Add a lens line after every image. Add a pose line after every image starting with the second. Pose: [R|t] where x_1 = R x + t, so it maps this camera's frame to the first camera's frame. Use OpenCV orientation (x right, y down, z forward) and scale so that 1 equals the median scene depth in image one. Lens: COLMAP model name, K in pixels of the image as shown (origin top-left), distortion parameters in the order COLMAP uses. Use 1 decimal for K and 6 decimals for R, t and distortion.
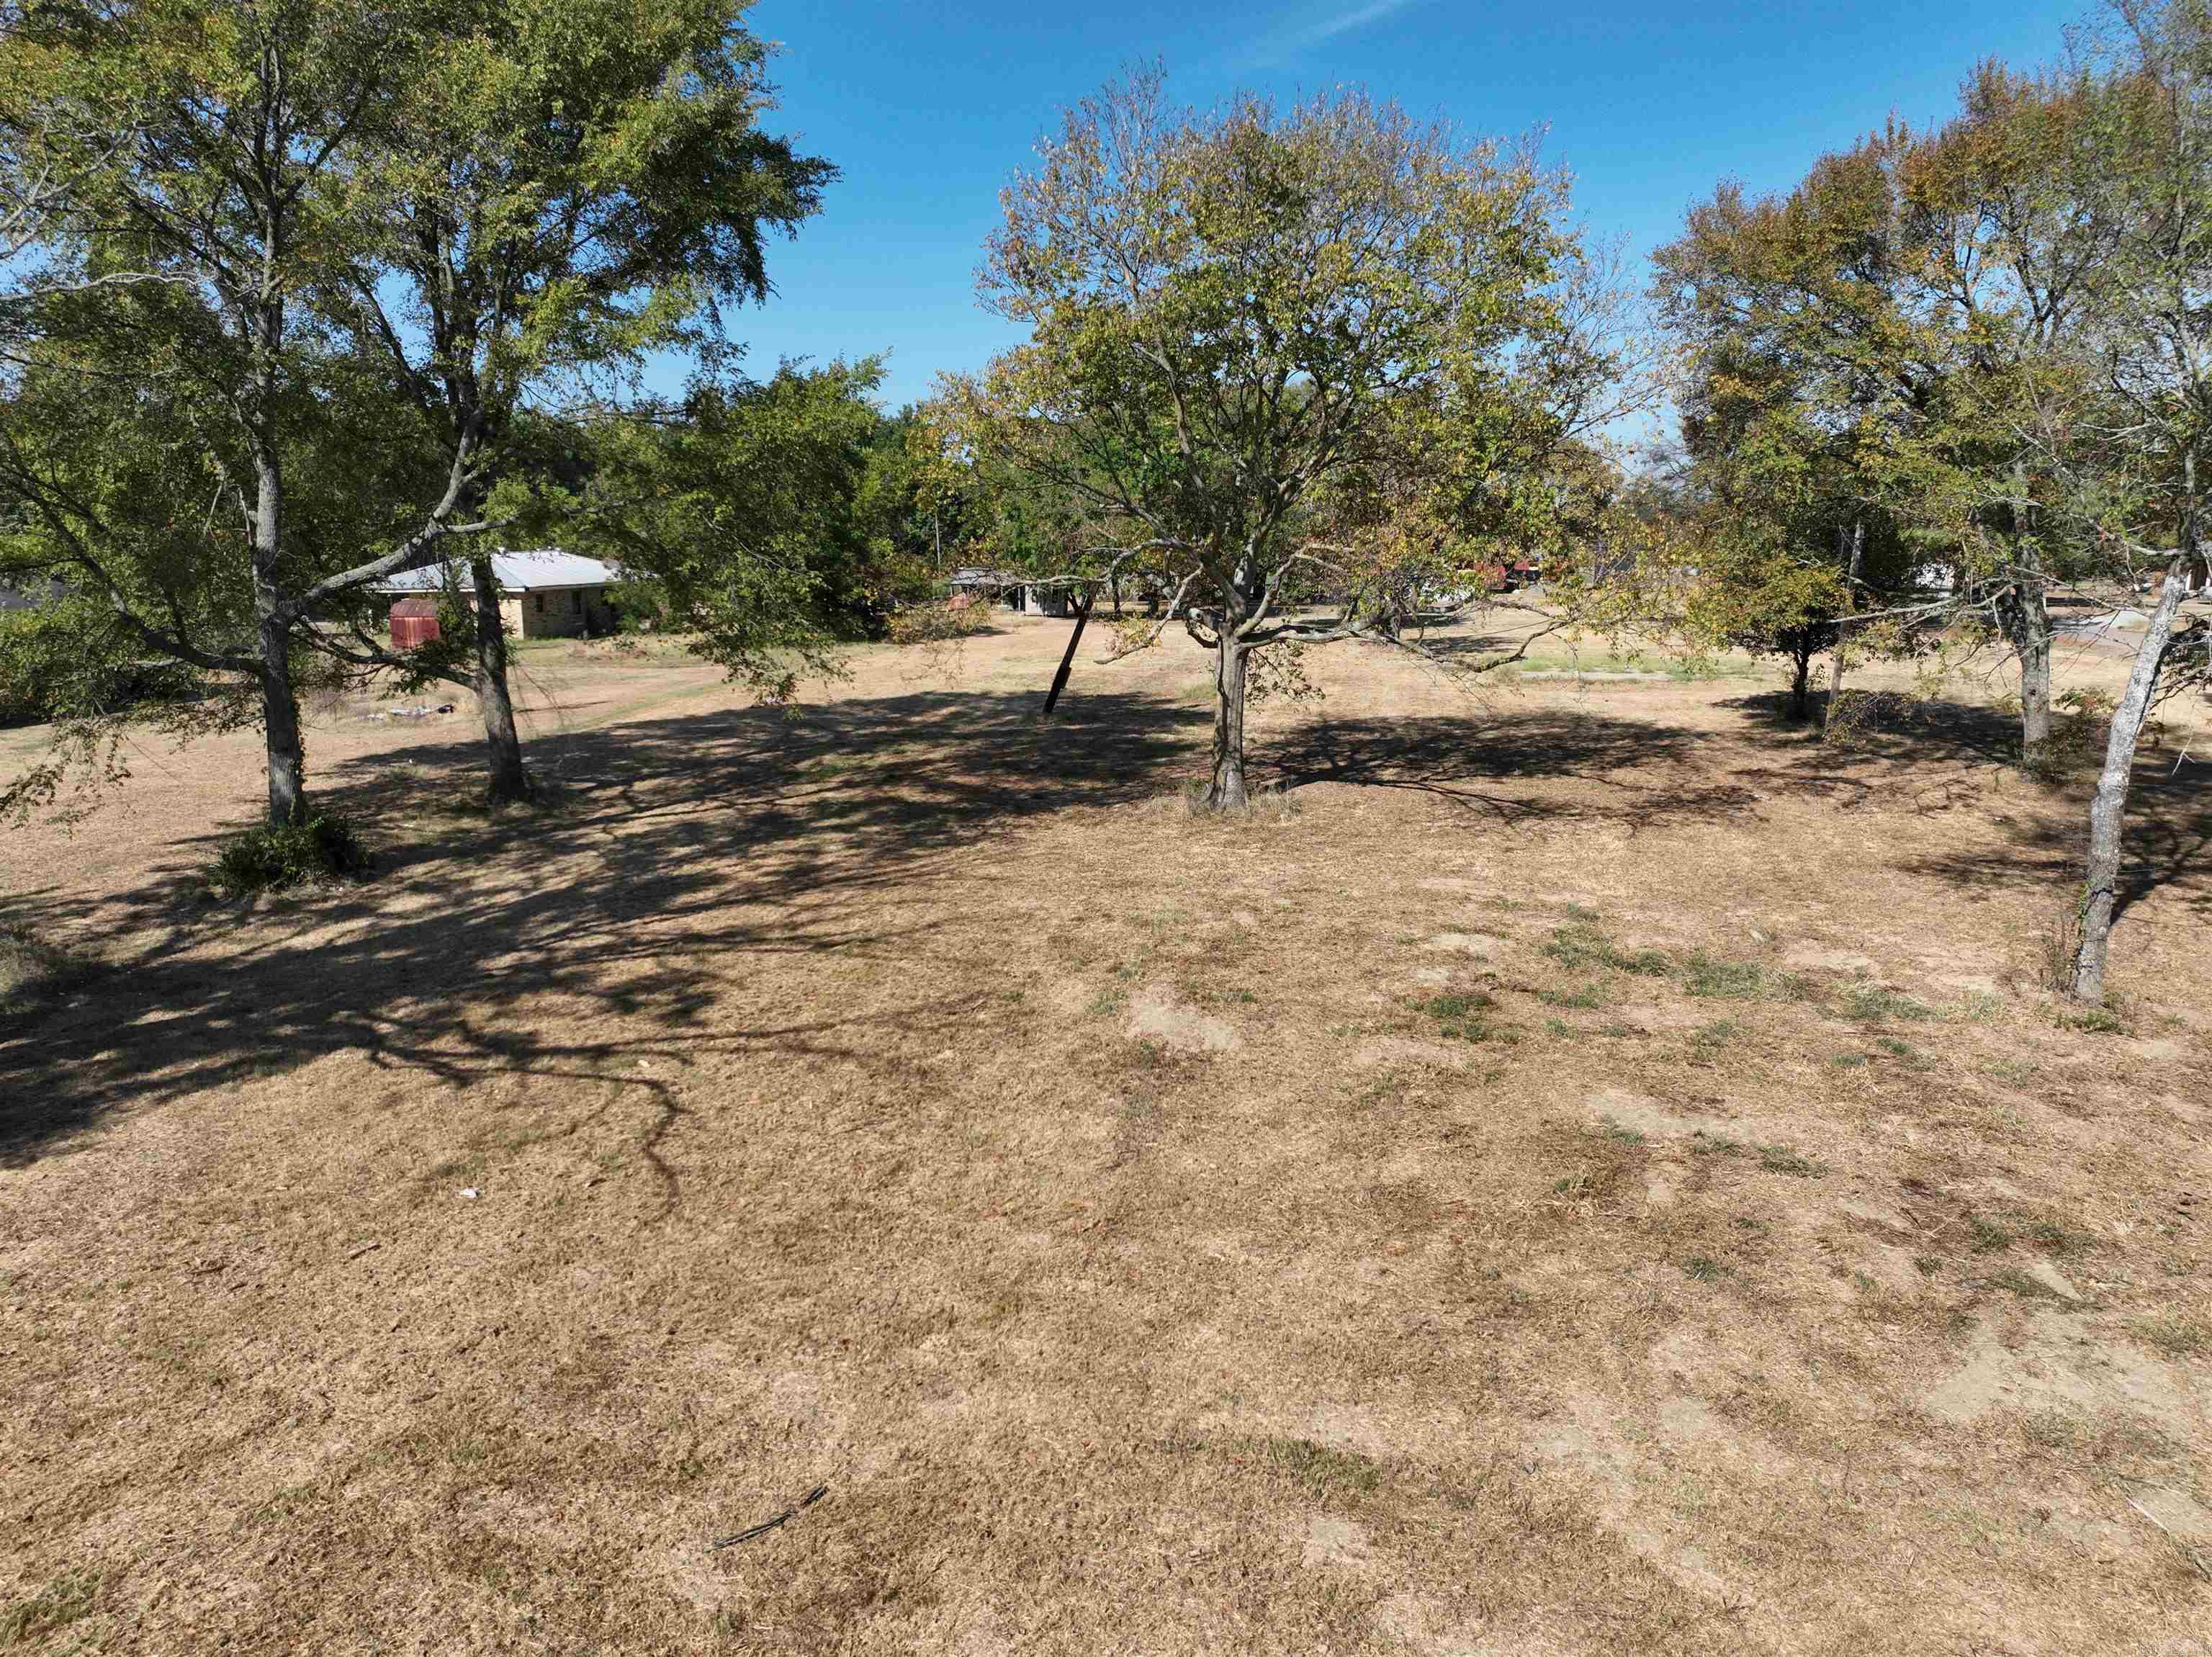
lens RADIAL K [[1549.1, 0, 1112.7], [0, 1549.1, 827.4], [0, 0, 1]] dist [0.000027, 0.011730]
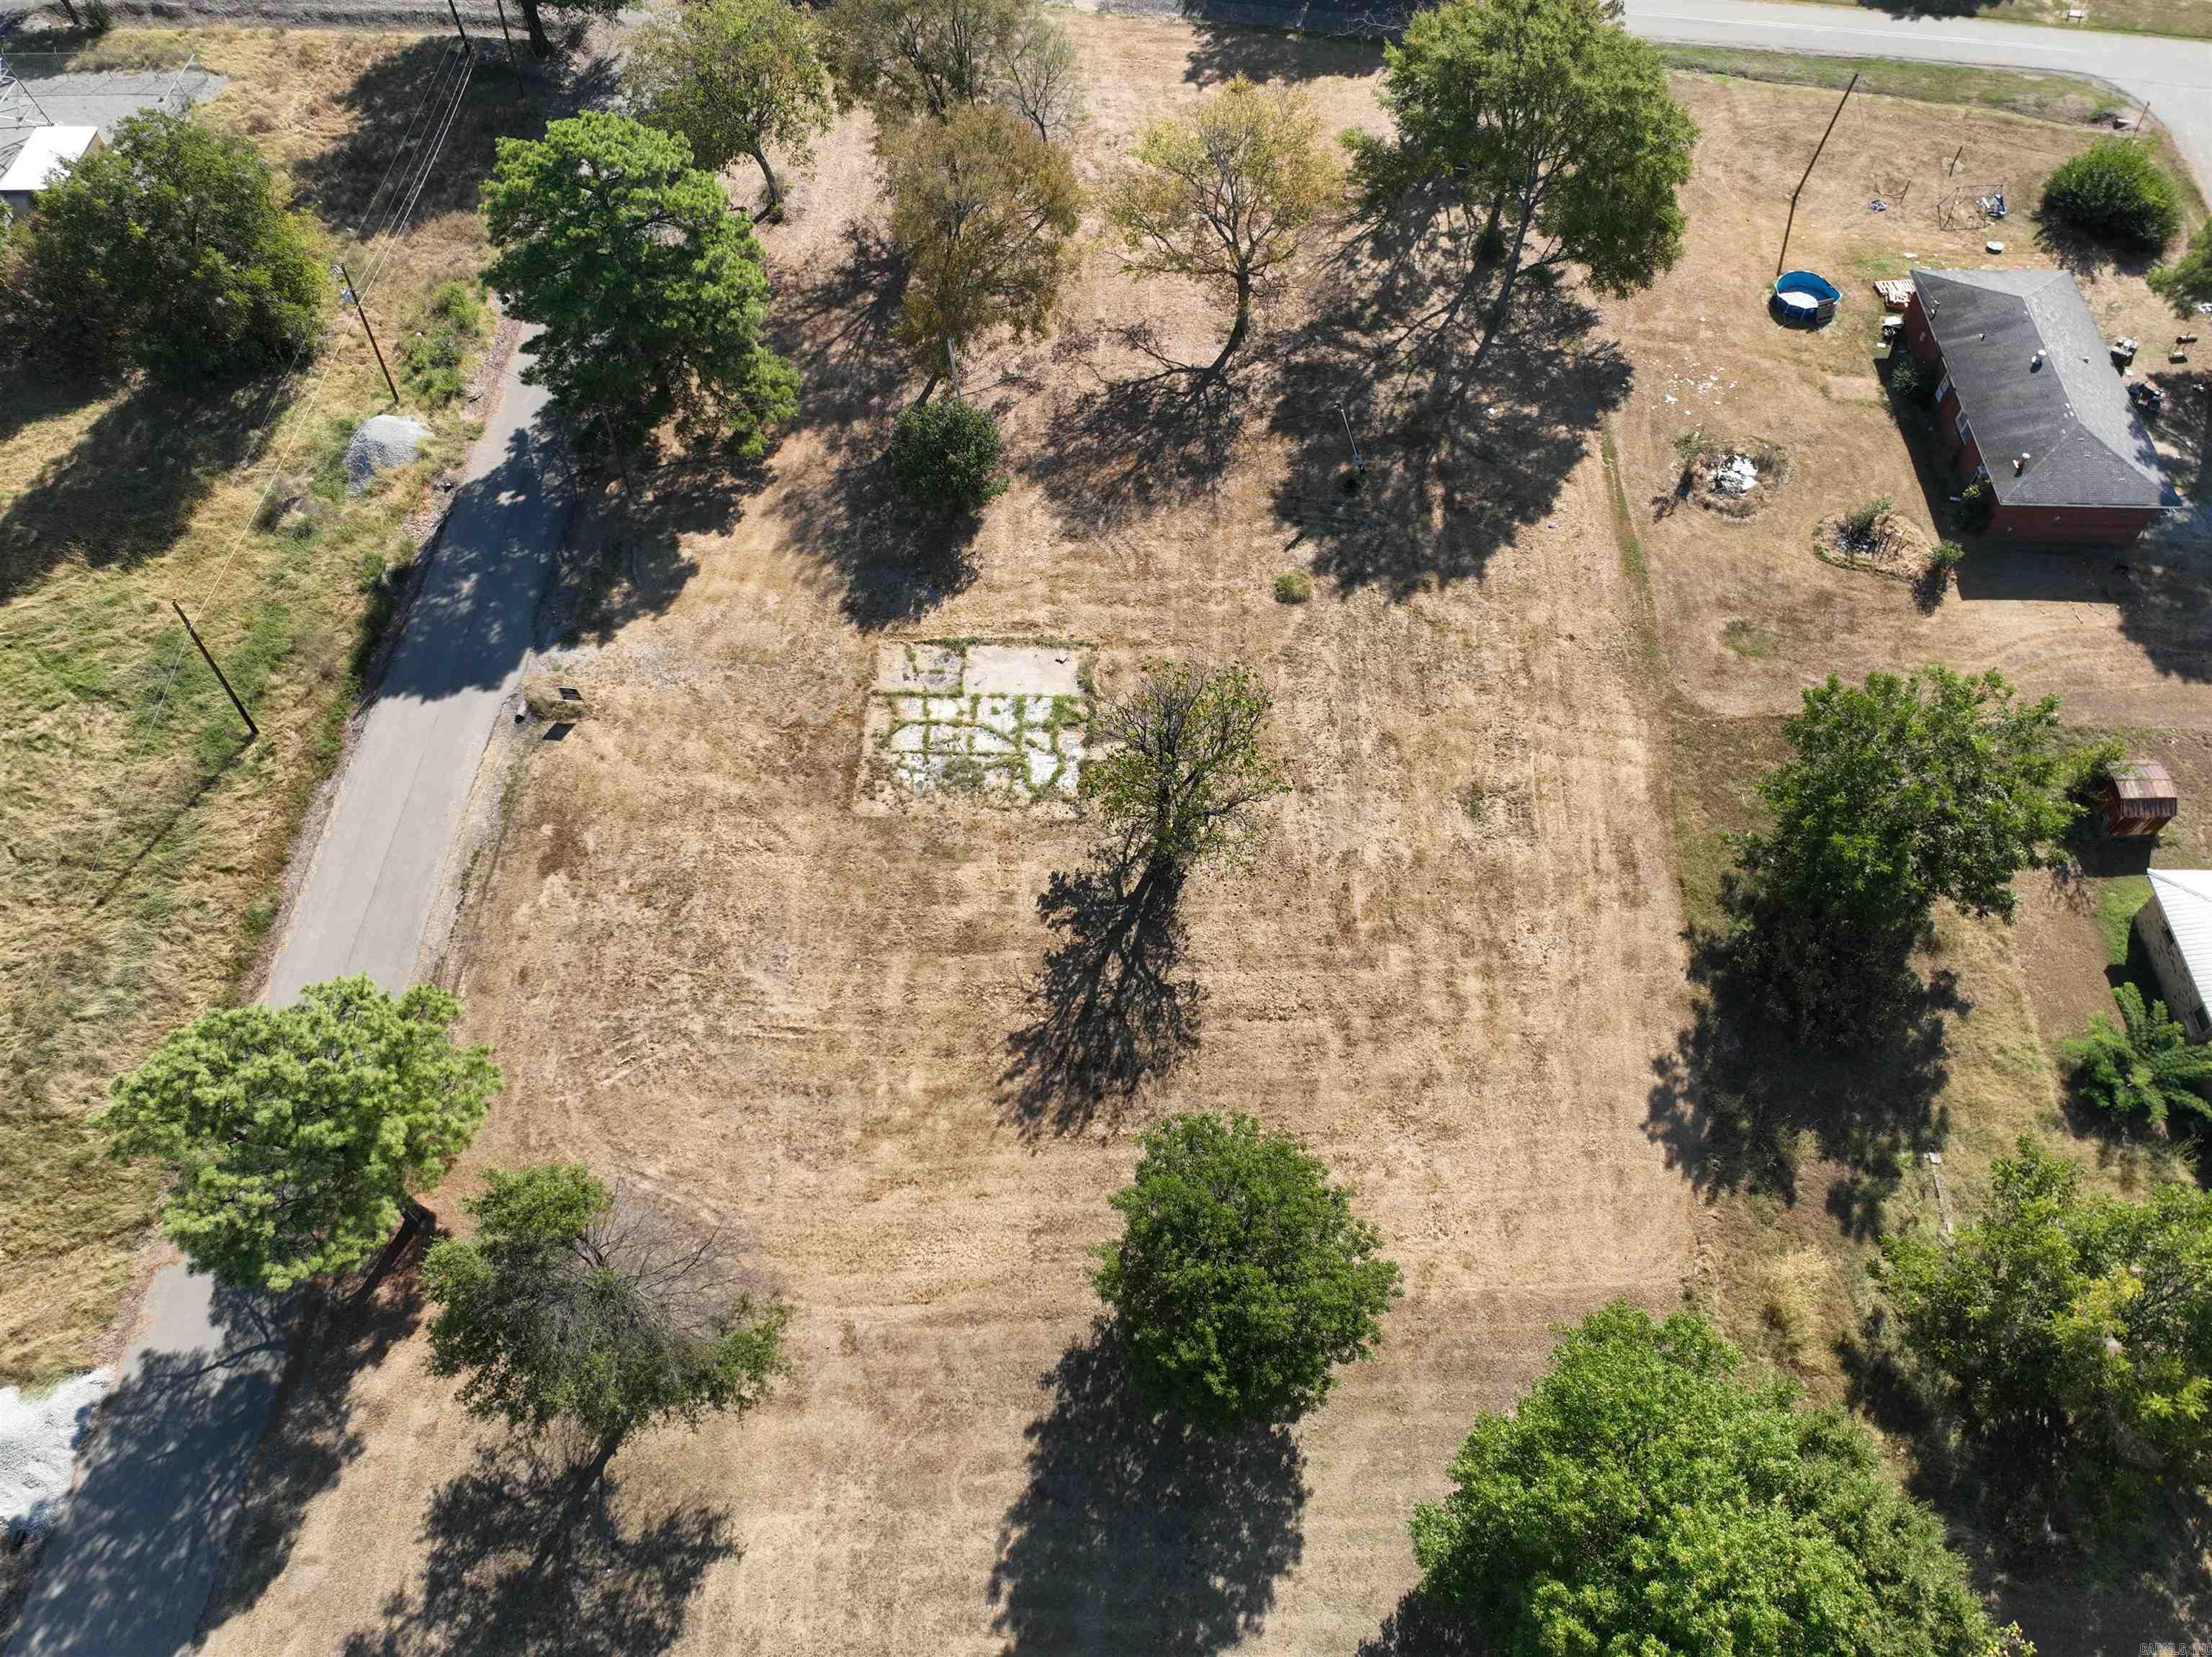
lens RADIAL K [[1549.1, 0, 1111.0], [0, 1549.1, 824.5], [0, 0, 1]] dist [0.000027, 0.011730]
pose [[-0.991793, 0.115832, -0.054131, 0.911822], [-0.002705, 0.404266, 0.914637, -3.591959], [0.127827, 0.907277, -0.400635, 4.704790]]
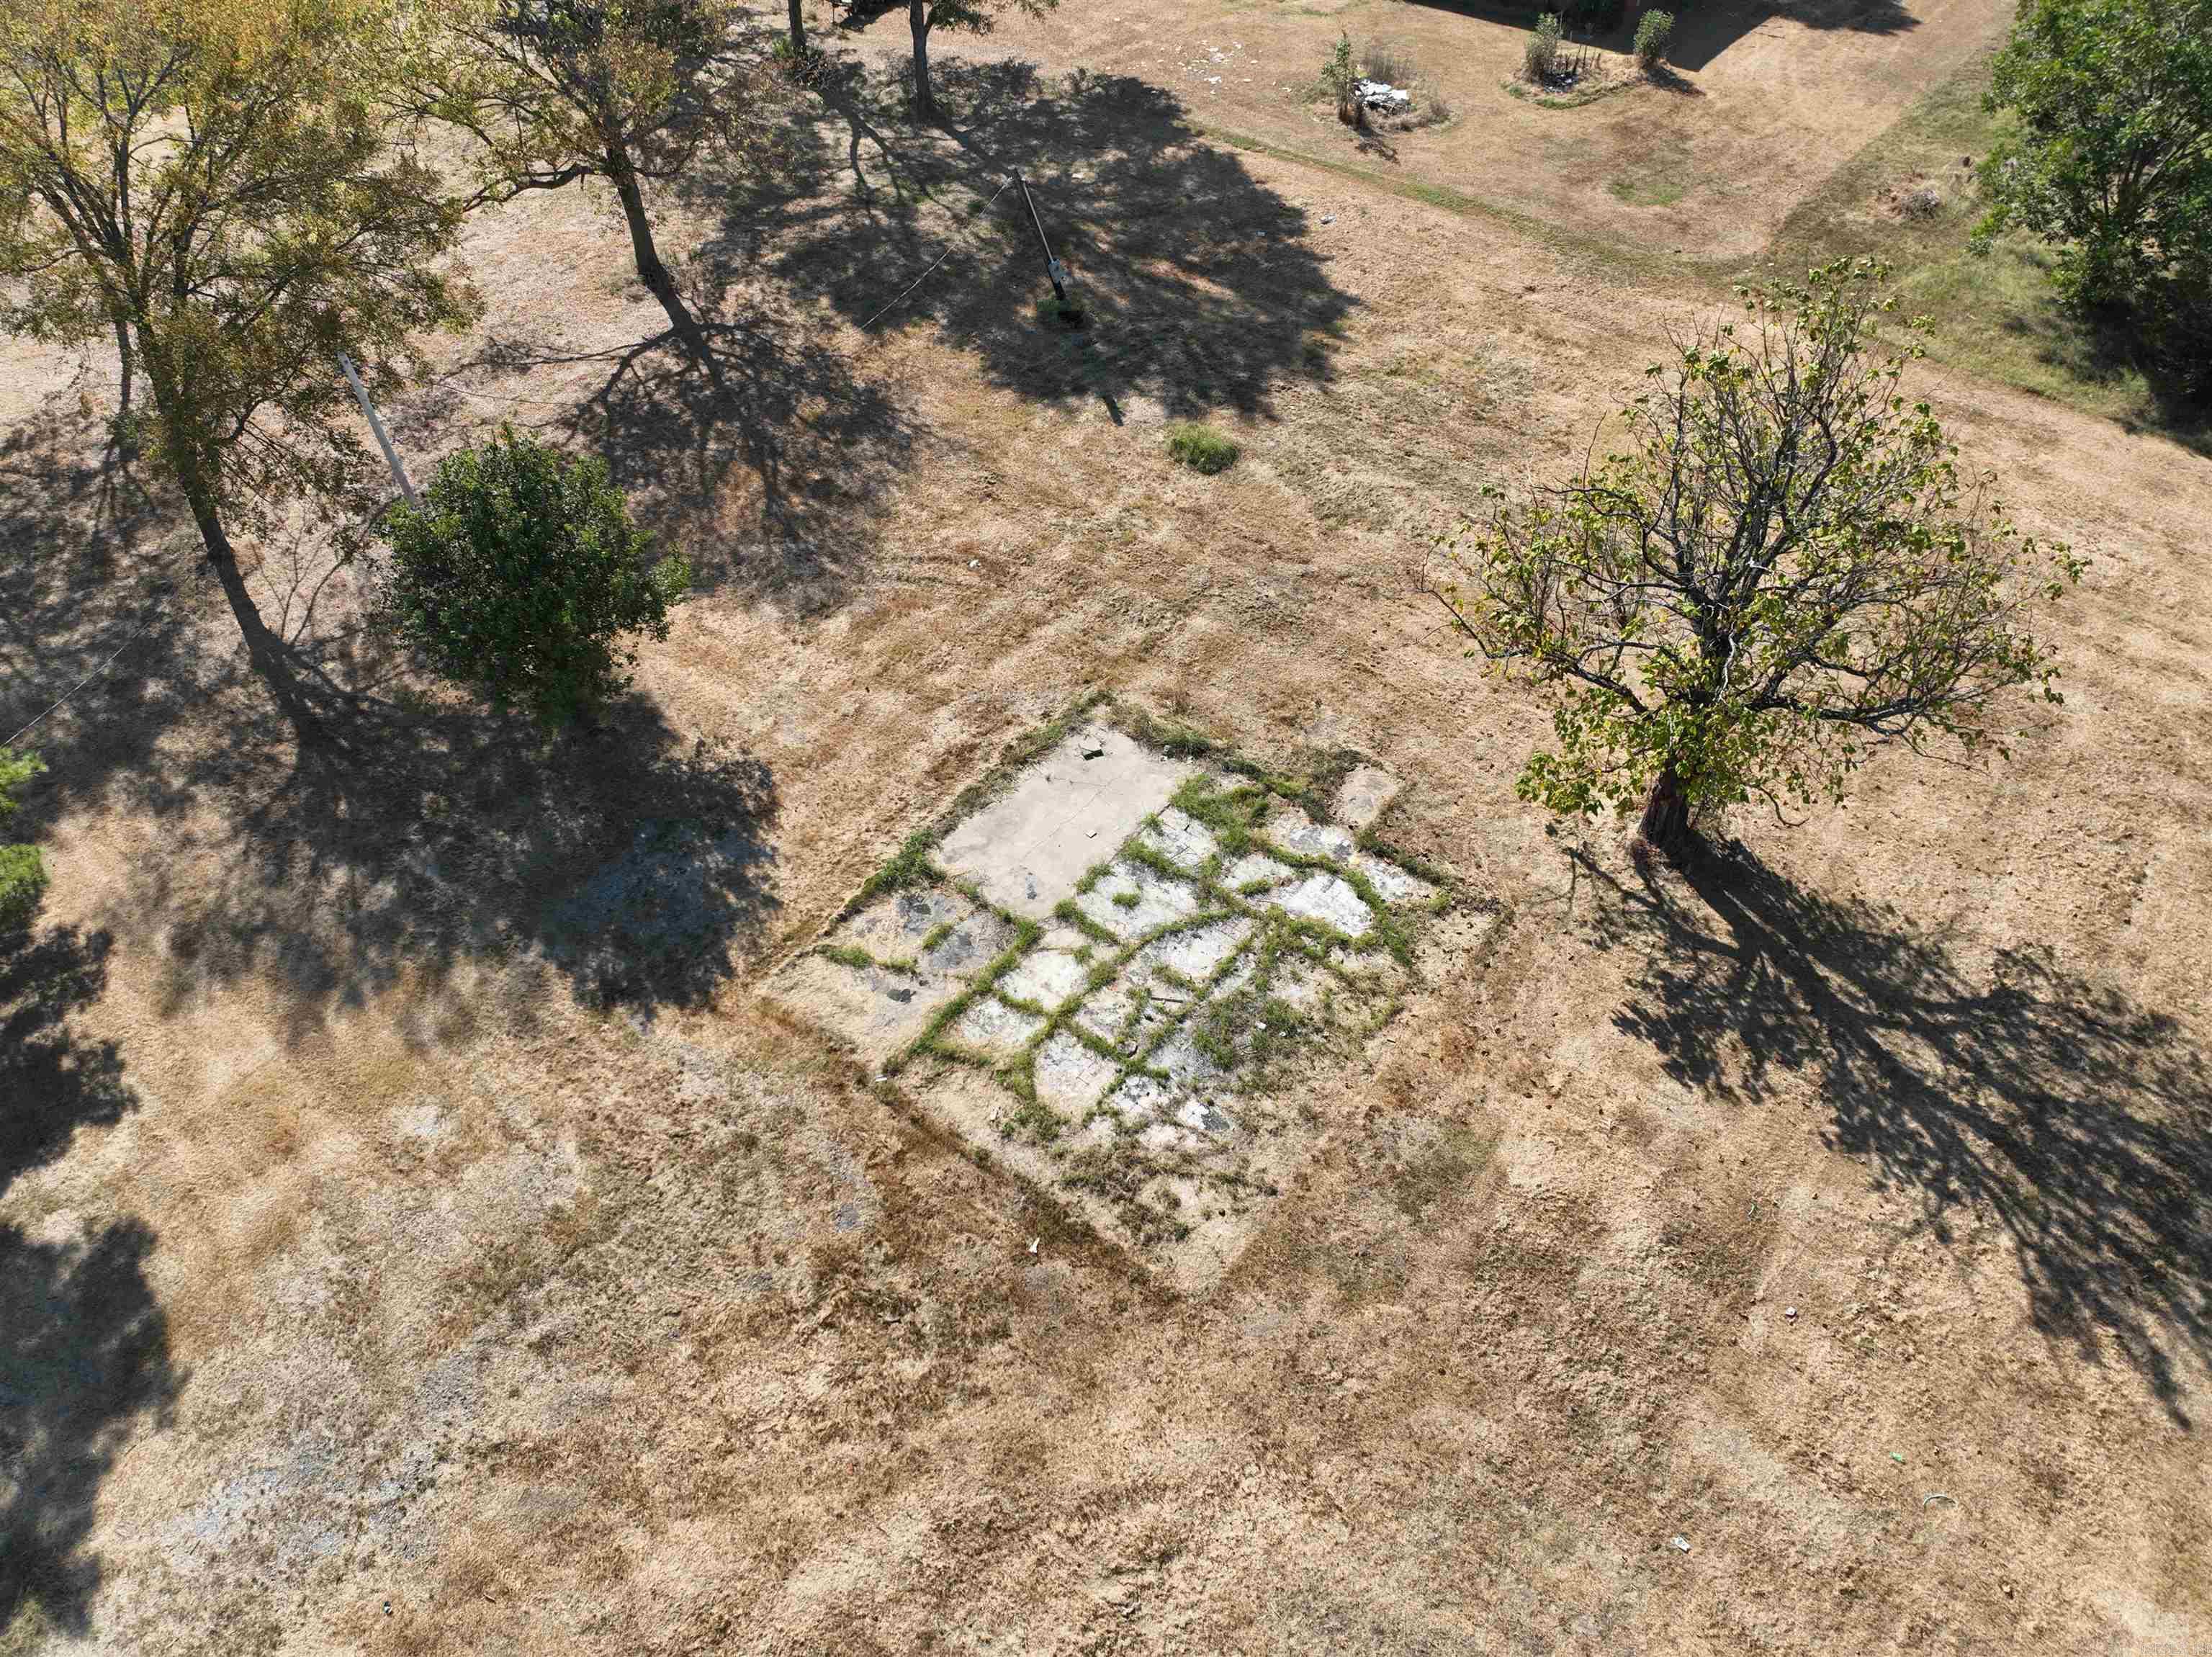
lens RADIAL K [[1549.1, 0, 1108.0], [0, 1549.1, 834.7], [0, 0, 1]] dist [0.000027, 0.011730]
pose [[-0.482007, 0.648328, -0.589355, 1.846119], [-0.143780, 0.605004, 0.783133, -1.558861], [0.864290, 0.462214, -0.198399, 3.190849]]
